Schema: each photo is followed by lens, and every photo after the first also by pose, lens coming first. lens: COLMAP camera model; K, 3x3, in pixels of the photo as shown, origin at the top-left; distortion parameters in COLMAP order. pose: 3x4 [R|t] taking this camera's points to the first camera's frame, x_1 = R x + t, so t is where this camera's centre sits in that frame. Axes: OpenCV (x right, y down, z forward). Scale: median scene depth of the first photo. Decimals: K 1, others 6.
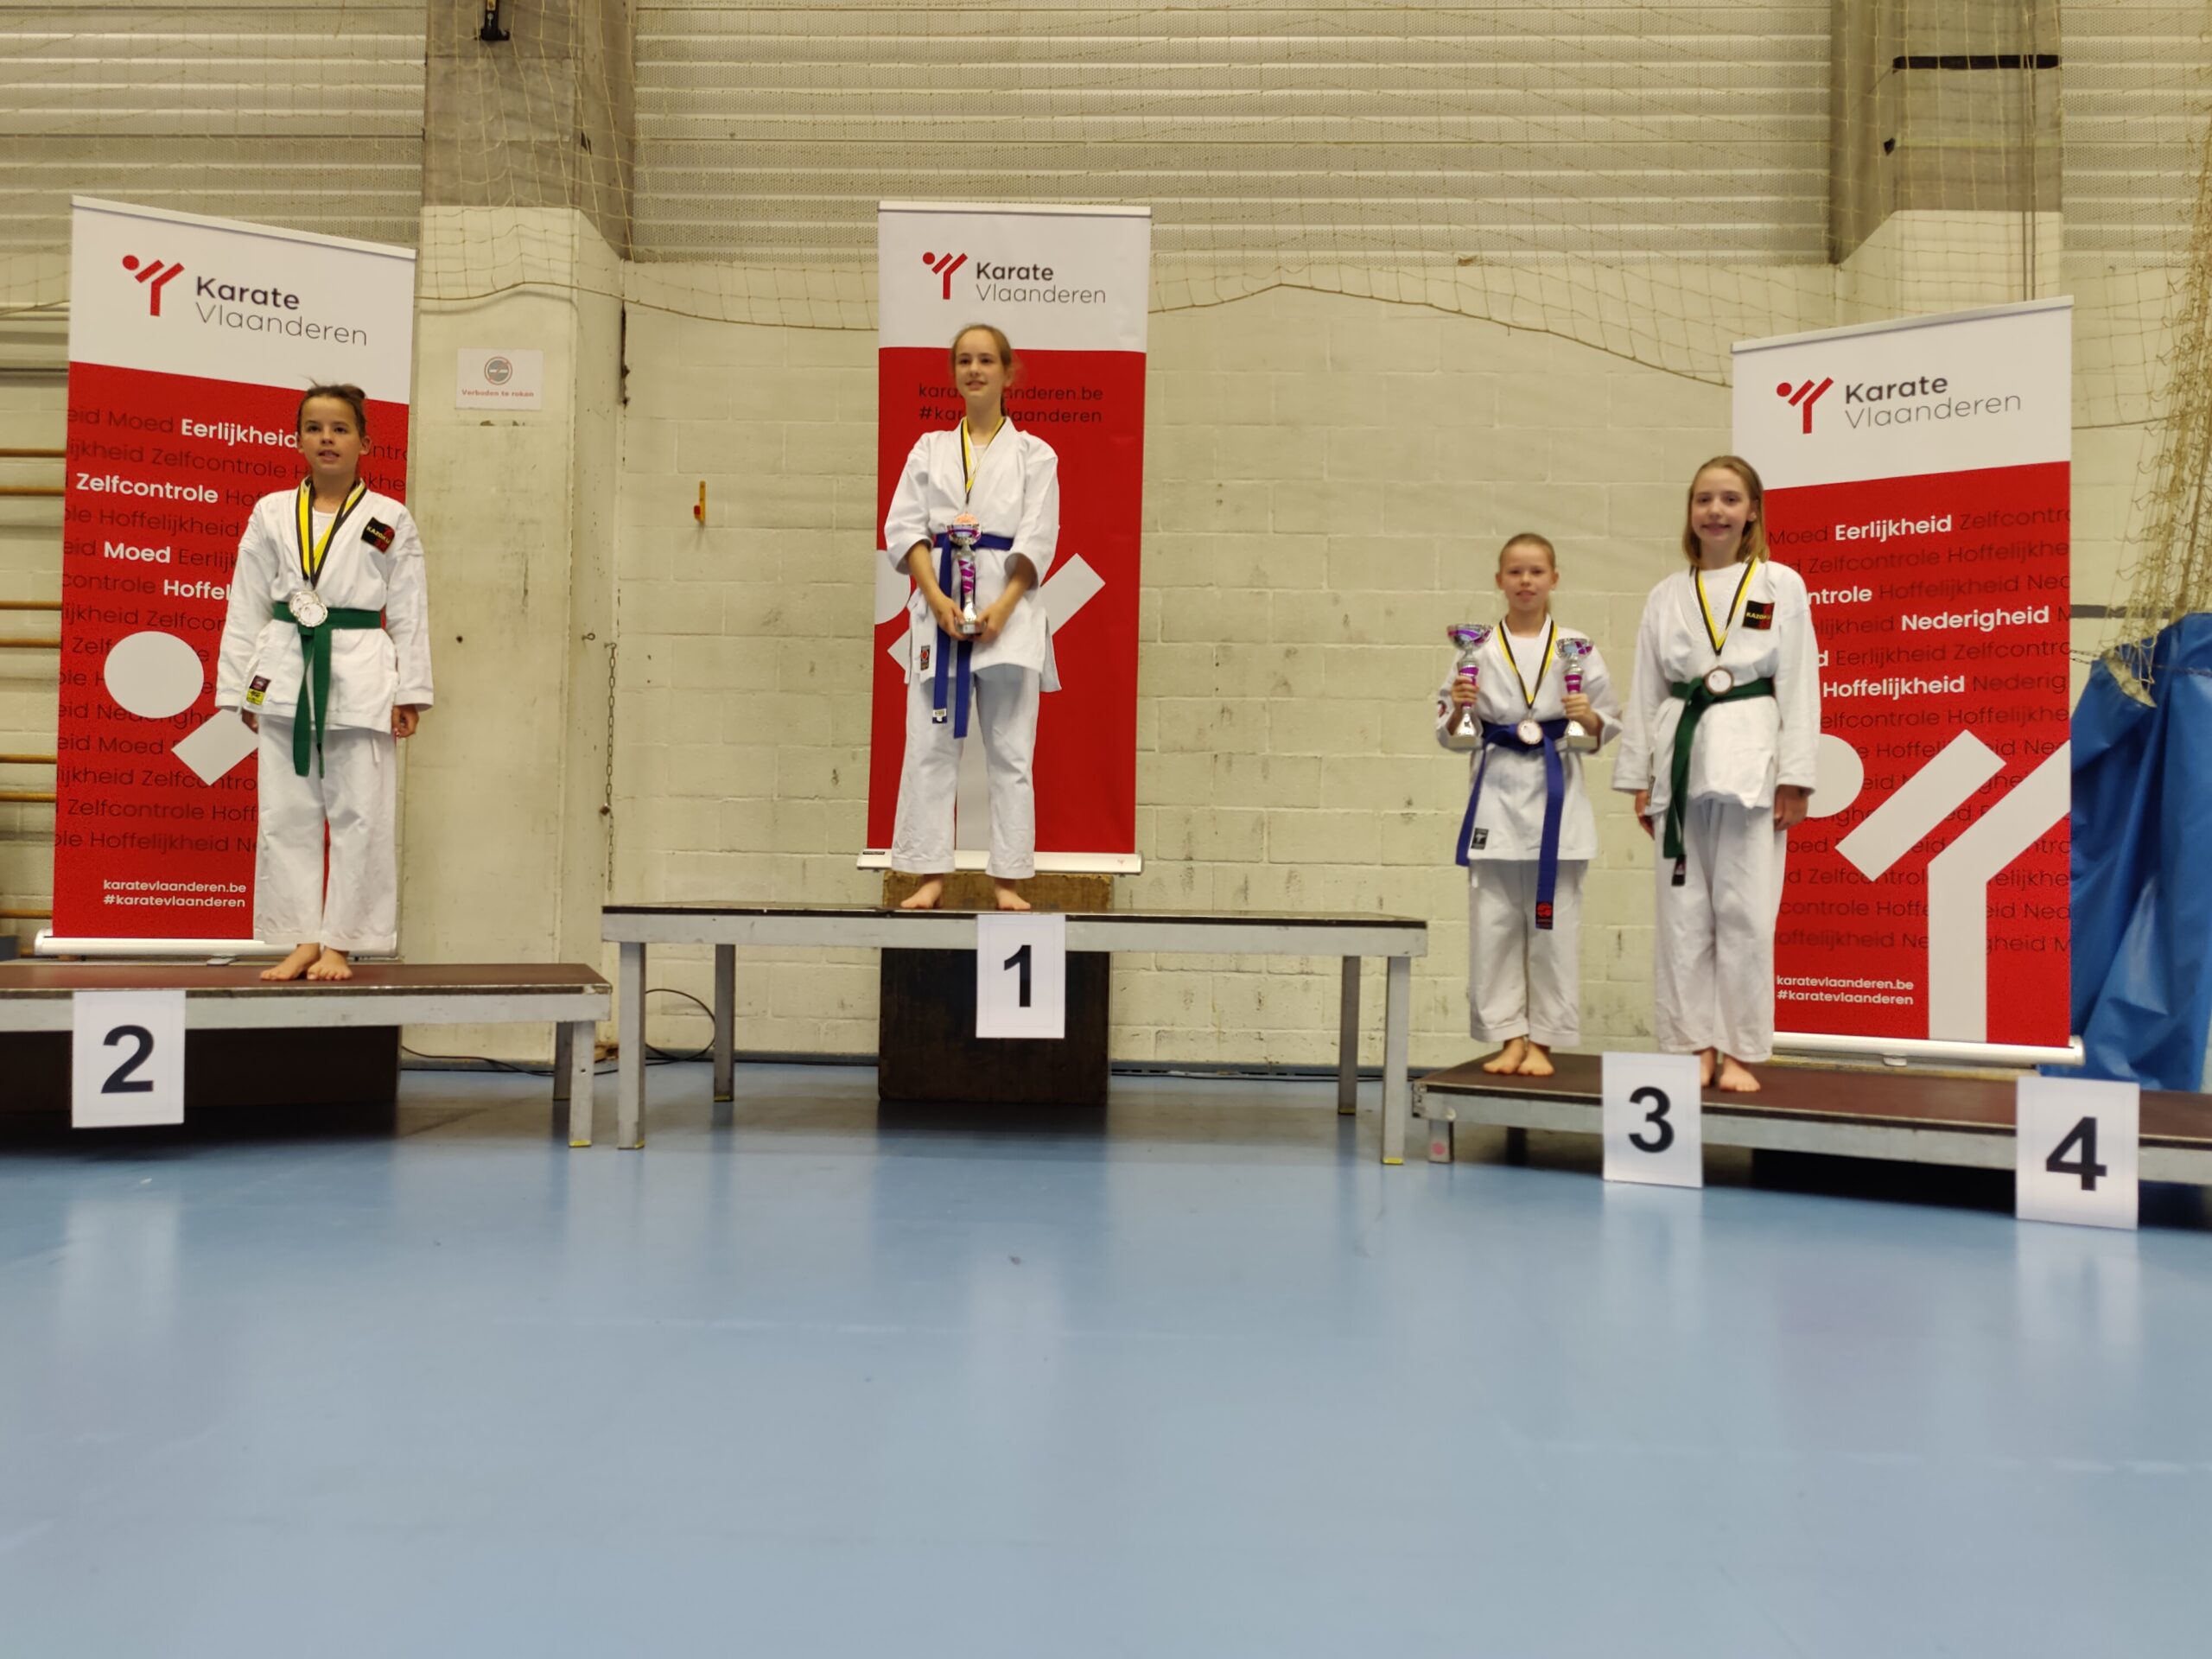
lens RADIAL K [[1758.3, 0, 1106.0], [0, 1758.3, 840.8], [0, 0, 1]] dist [0.044901, -0.067193]
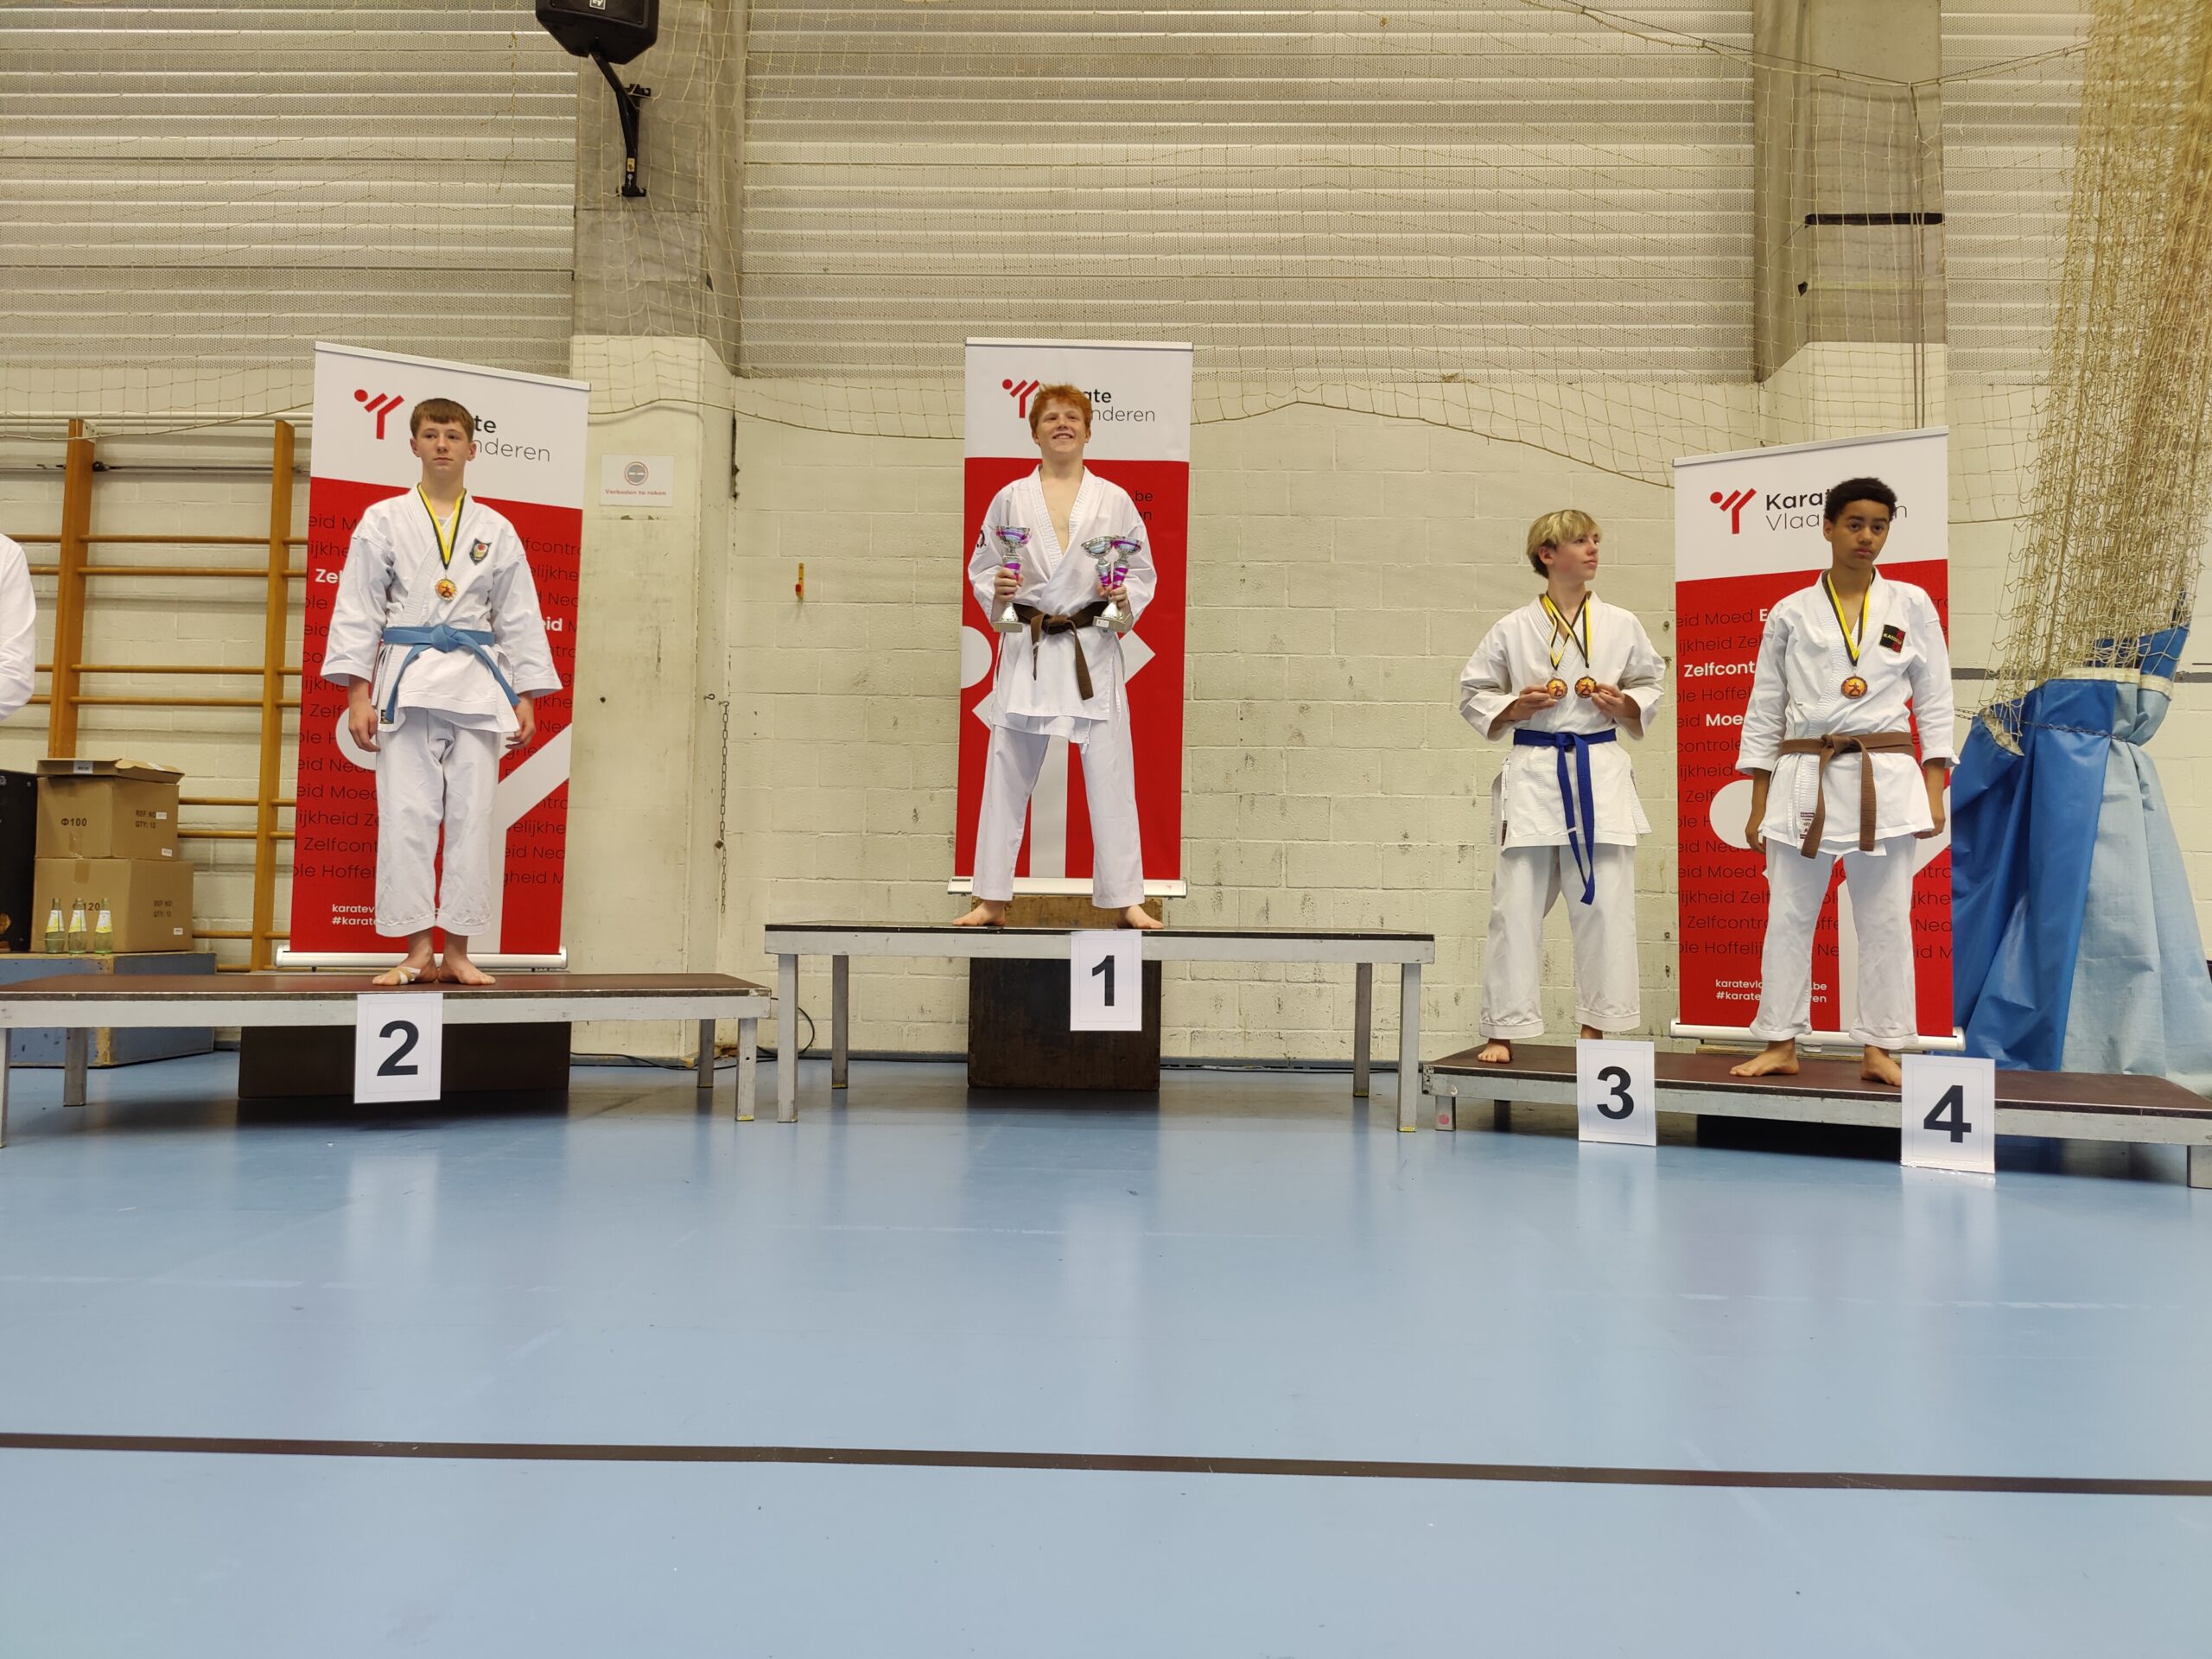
lens RADIAL K [[1679.0, 0, 1115.4], [0, 1679.0, 835.2], [0, 0, 1]] dist [0.035514, -0.059164]
pose [[0.999840, -0.002704, 0.017667, -0.044708], [0.003034, 0.999821, -0.018653, -0.001882], [-0.017613, 0.018704, 0.999670, -0.128679]]
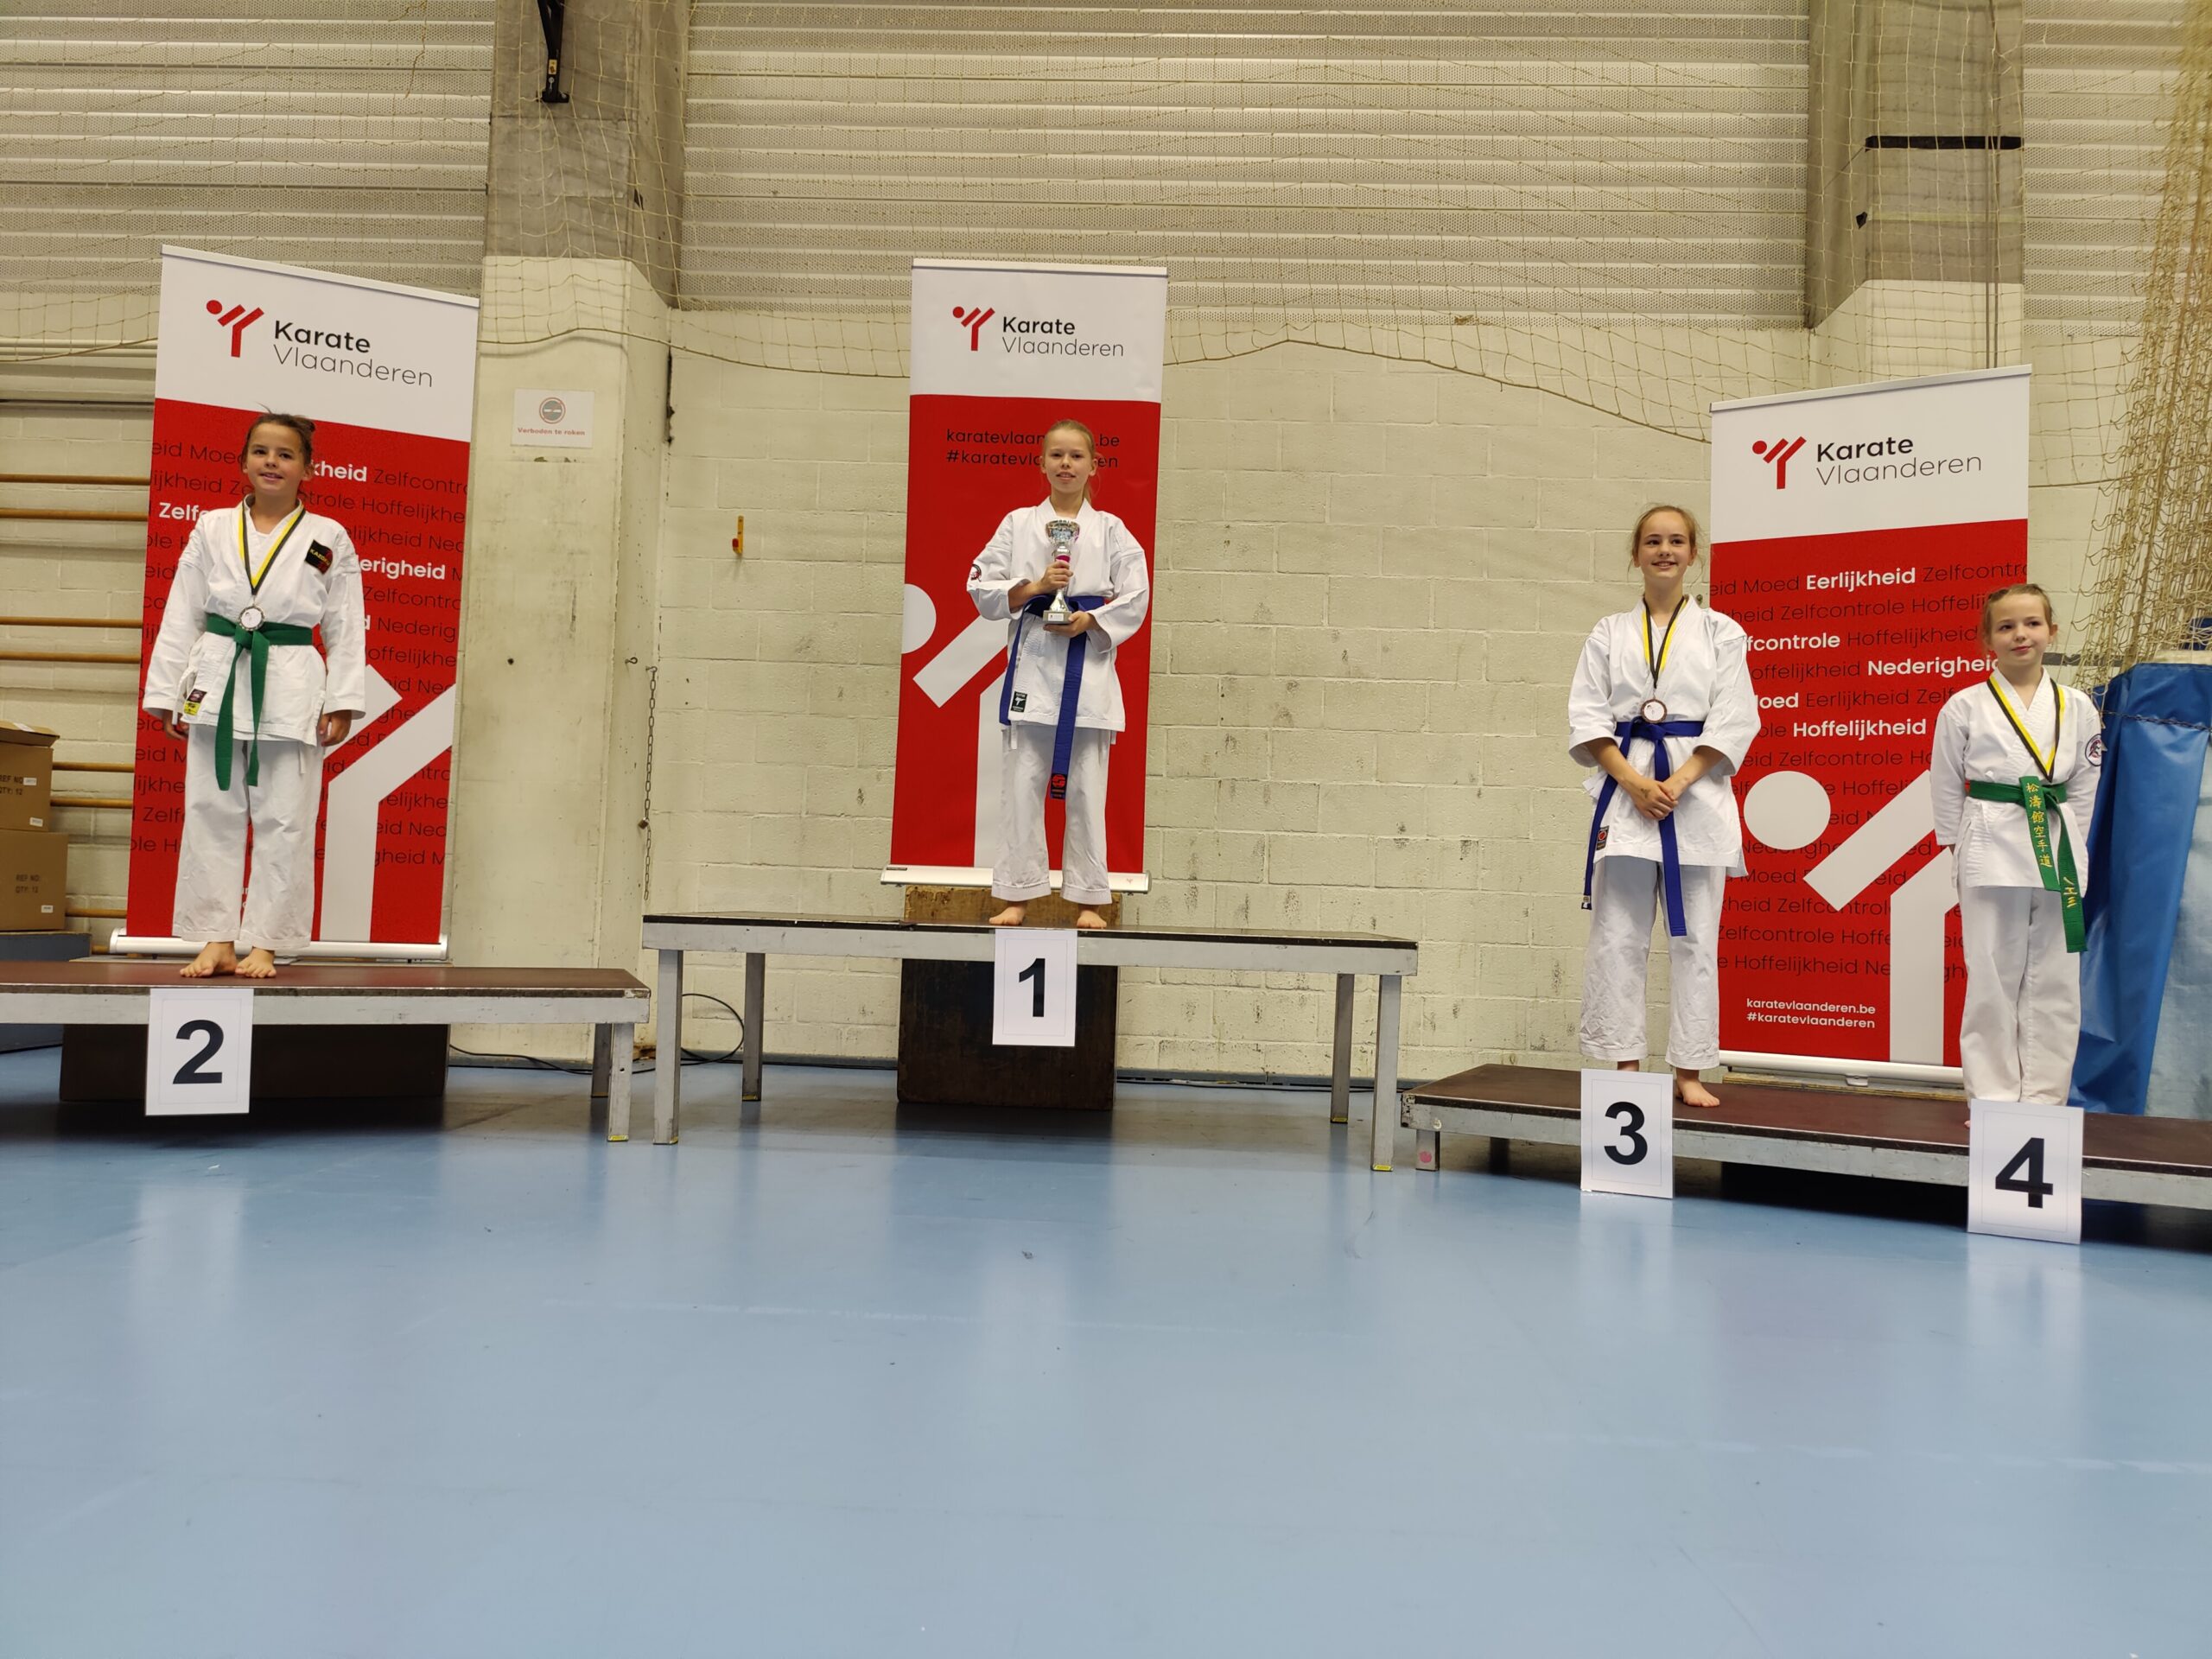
lens RADIAL K [[1679.0, 0, 1105.0], [0, 1679.0, 836.2], [0, 0, 1]] dist [0.035514, -0.059164]
pose [[0.999864, 0.015939, -0.004235, -0.002125], [-0.015990, 0.999797, -0.012252, -0.002158], [0.004039, 0.012318, 0.999916, -0.011575]]
